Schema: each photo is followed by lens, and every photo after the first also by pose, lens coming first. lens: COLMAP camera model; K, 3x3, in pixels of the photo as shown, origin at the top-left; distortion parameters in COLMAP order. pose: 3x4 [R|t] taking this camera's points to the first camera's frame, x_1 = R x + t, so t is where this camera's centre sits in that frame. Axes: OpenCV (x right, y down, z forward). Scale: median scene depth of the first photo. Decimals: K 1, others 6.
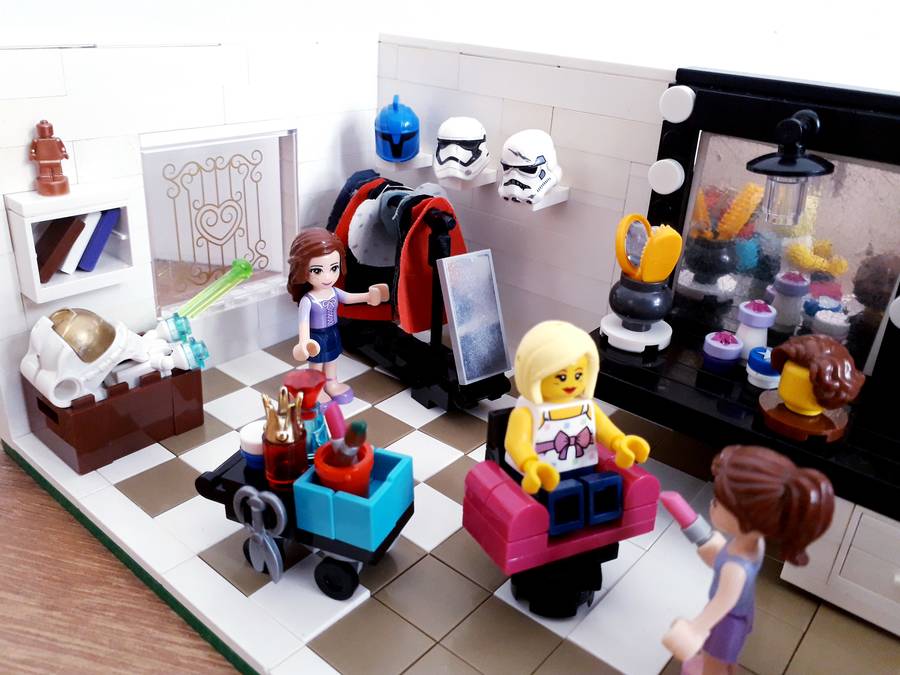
lens RADIAL K [[747.2, 0, 438.3], [0, 747.2, 340.5], [0, 0, 1]] dist [0.193650, -0.580568]
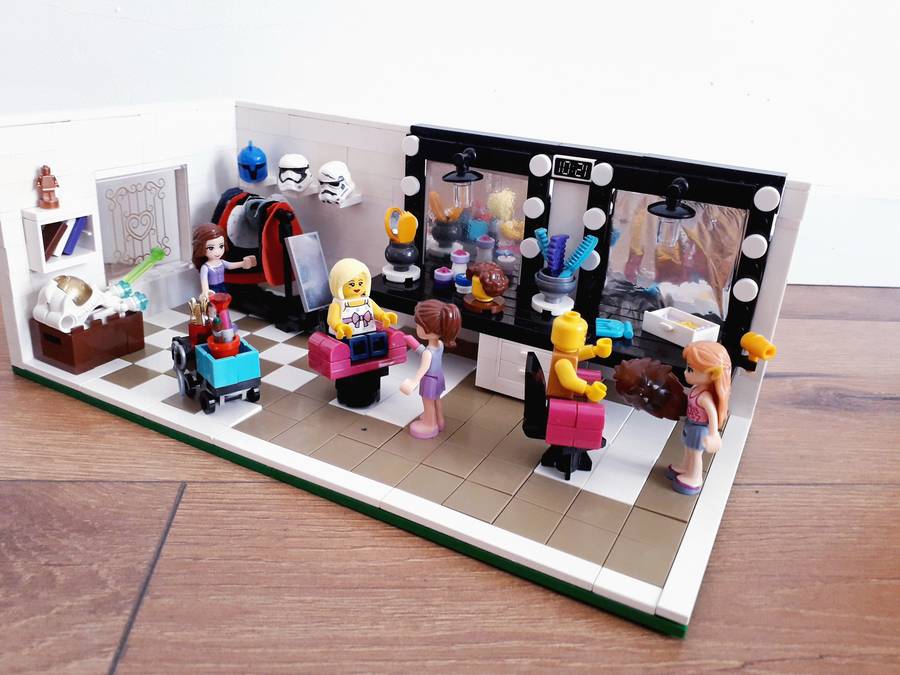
lens RADIAL K [[747.2, 0, 438.3], [0, 747.2, 340.5], [0, 0, 1]] dist [0.193650, -0.580568]
pose [[0.979059, -0.076109, 0.188812, -0.001389], [0.081029, 0.996541, -0.018466, 0.180806], [-0.186754, 0.033379, 0.981840, -0.725038]]
